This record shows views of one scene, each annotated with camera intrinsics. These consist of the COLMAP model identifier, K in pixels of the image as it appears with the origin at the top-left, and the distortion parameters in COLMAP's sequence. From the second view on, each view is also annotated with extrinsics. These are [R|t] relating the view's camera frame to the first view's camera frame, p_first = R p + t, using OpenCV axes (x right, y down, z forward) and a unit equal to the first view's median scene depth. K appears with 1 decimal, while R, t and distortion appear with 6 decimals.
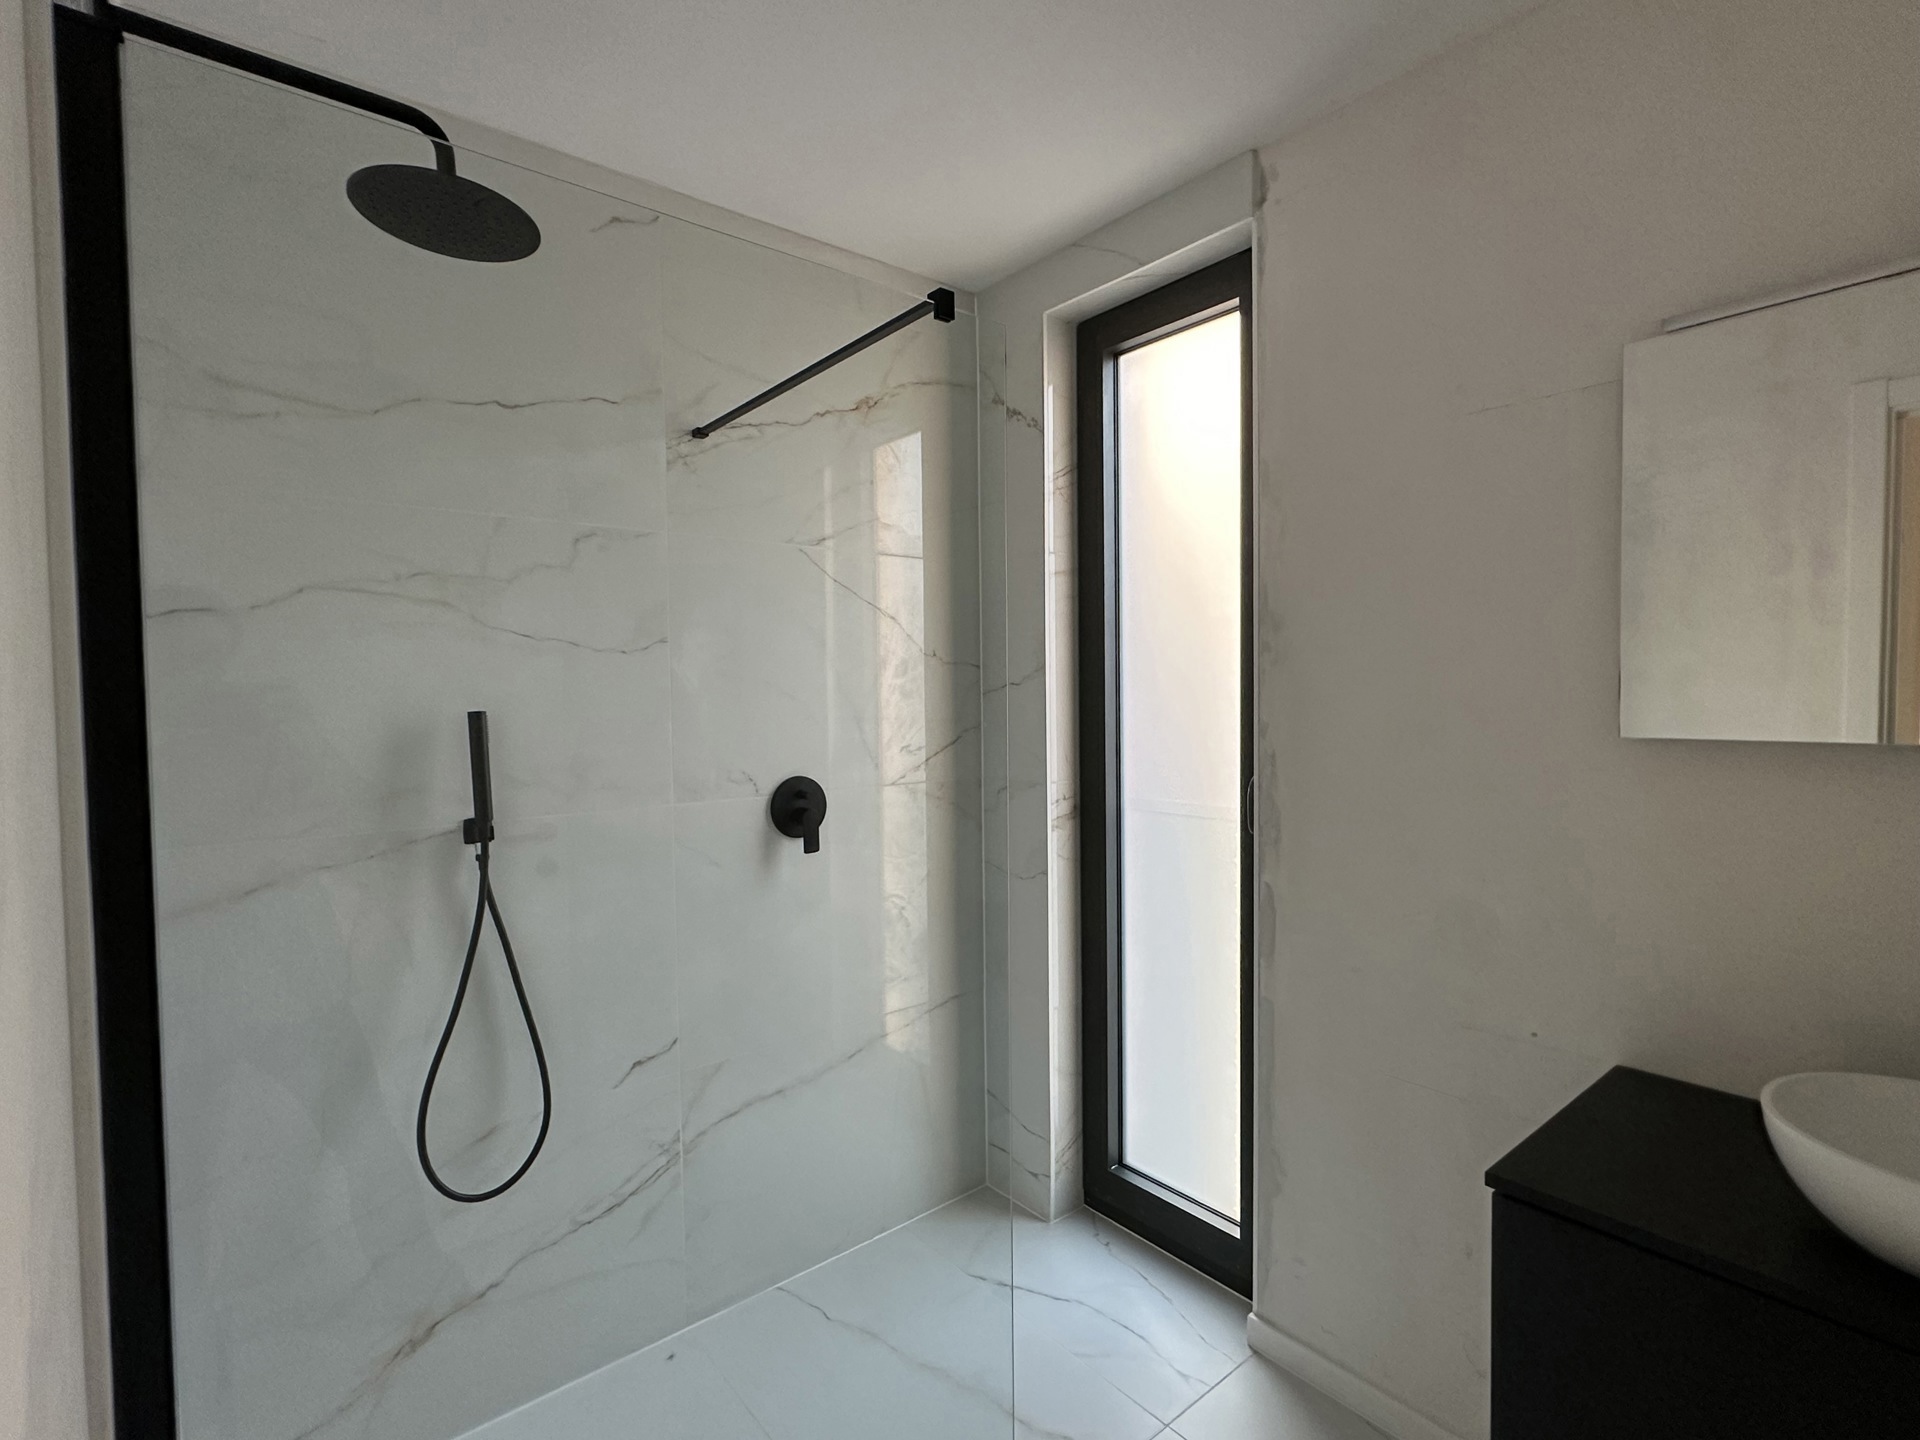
lens RADIAL K [[921.8, 0, 960.0], [0, 921.8, 720.0], [0, 0, 1]] dist [0.001043, -0.002406]
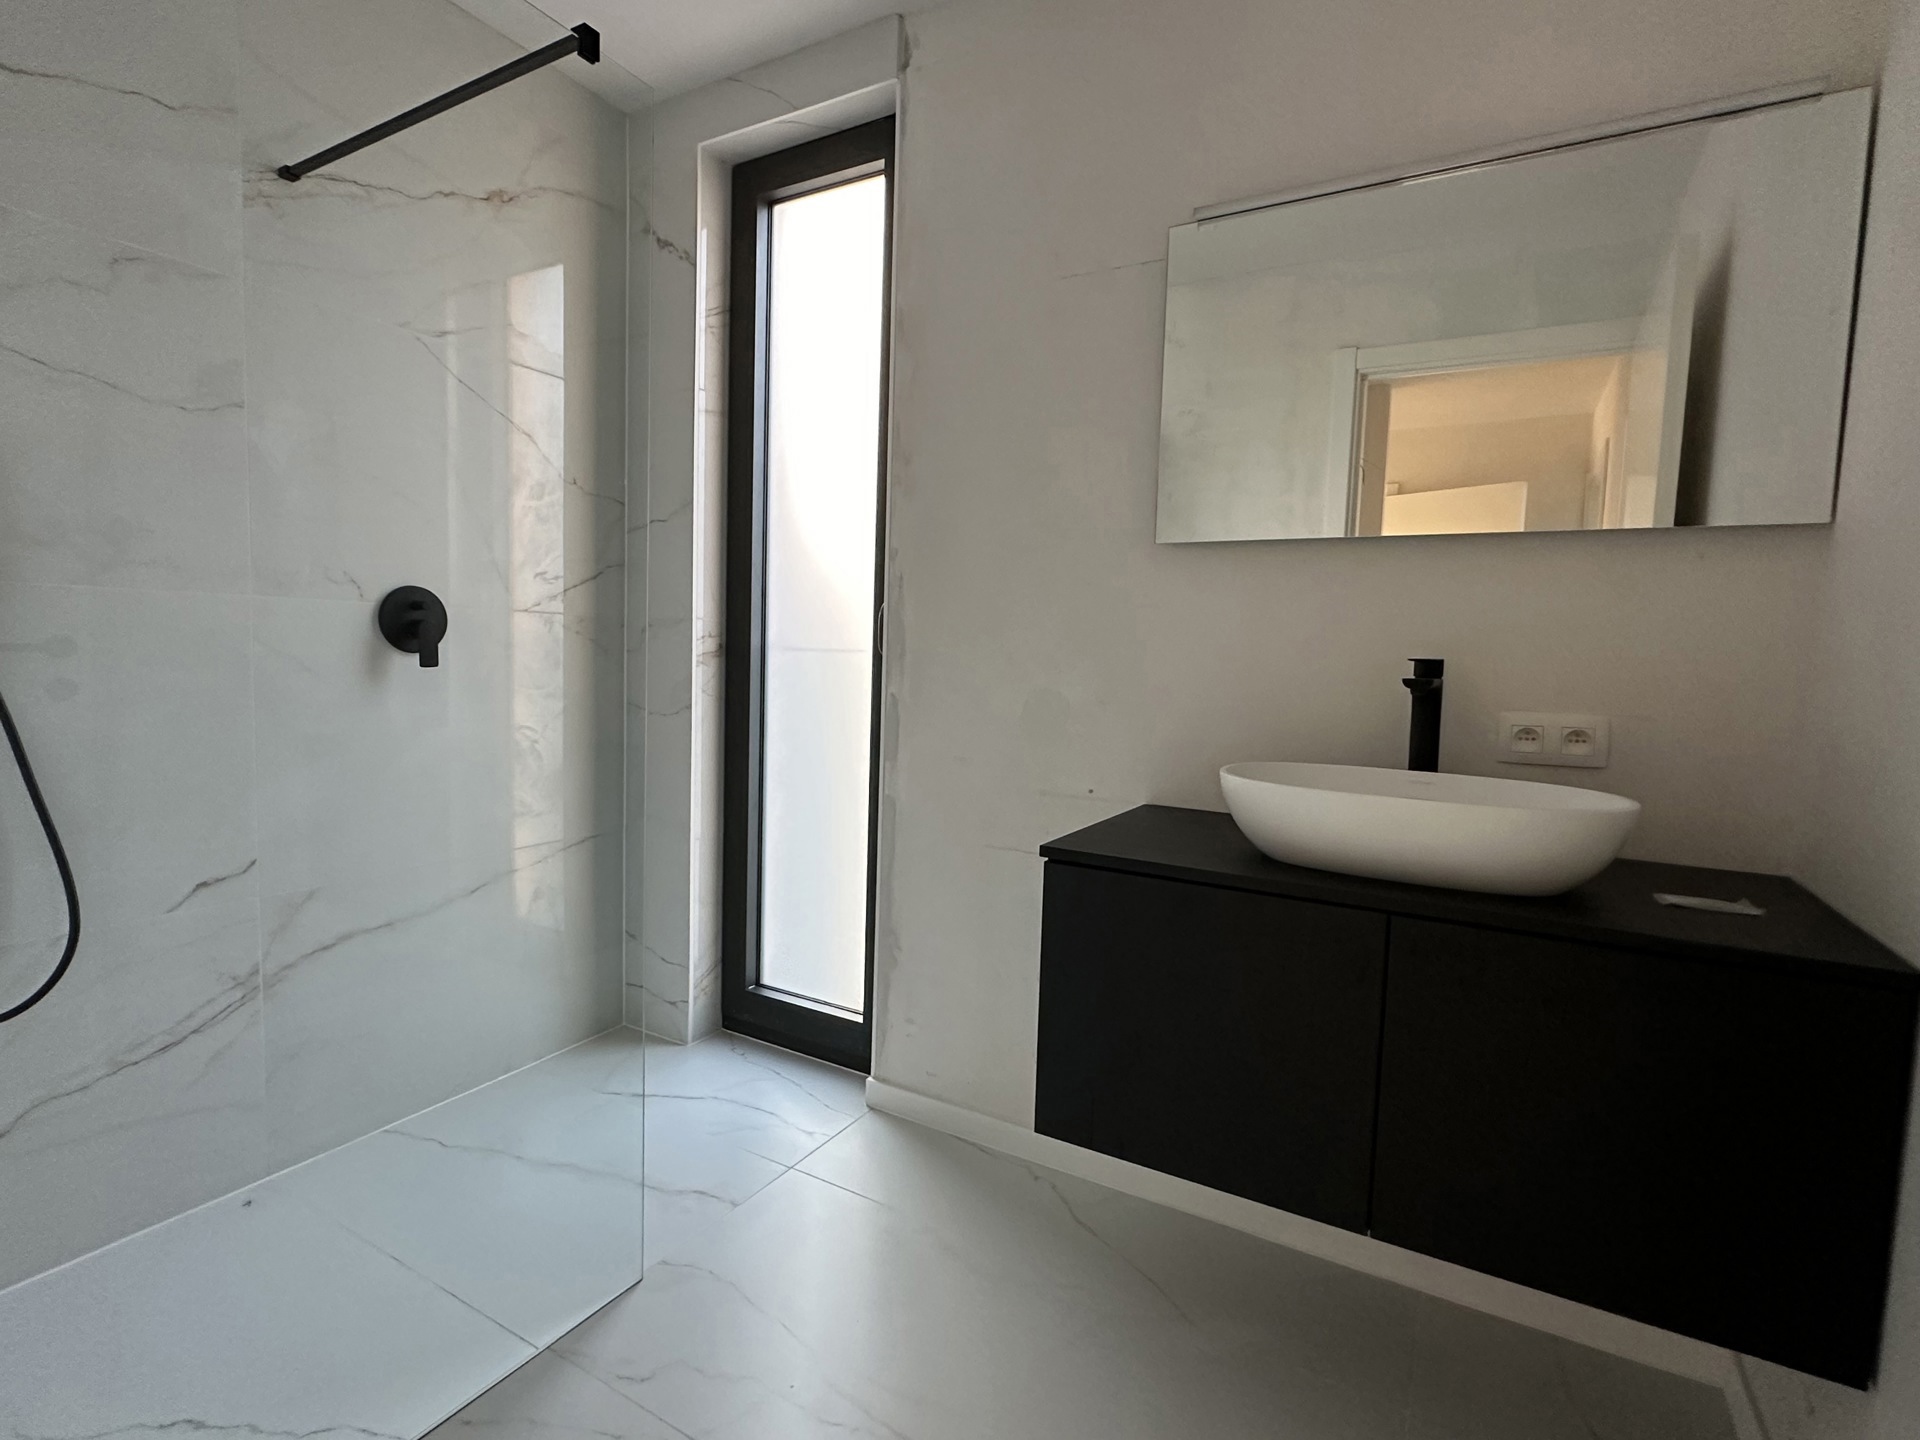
lens RADIAL K [[921.8, 0, 960.0], [0, 921.8, 720.0], [0, 0, 1]] dist [0.001043, -0.002406]
pose [[0.933597, 0.015135, 0.358005, 0.007476], [-0.030938, 0.998781, 0.038455, 0.134655], [-0.356986, -0.046977, 0.932928, -0.061775]]
